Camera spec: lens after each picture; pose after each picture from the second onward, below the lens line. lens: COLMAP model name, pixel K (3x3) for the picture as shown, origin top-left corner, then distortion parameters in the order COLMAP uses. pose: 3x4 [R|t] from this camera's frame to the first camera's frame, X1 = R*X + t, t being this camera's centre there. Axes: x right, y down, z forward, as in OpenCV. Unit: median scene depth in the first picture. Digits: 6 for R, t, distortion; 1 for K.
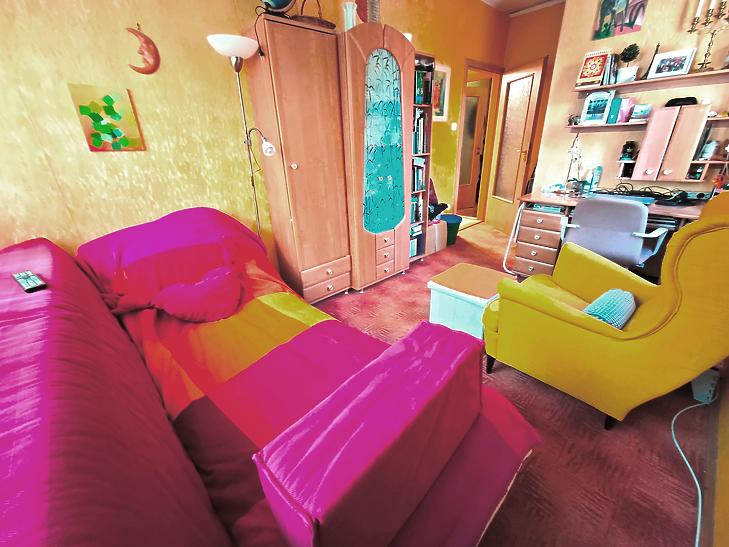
lens RADIAL K [[300.8, 0, 364.5], [0, 300.8, 273.5], [0, 0, 1]] dist [0.000952, 0.000032]
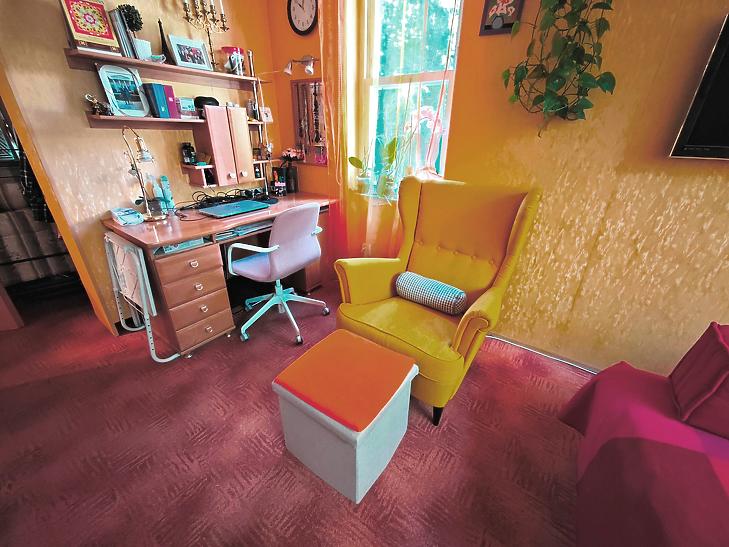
lens RADIAL K [[300.8, 0, 364.5], [0, 300.8, 273.5], [0, 0, 1]] dist [0.000952, 0.000032]
pose [[-0.204091, -0.379333, 0.902470, -0.090336], [0.391555, 0.813291, 0.430398, -0.307069], [-0.897235, 0.441208, -0.017456, 0.724295]]
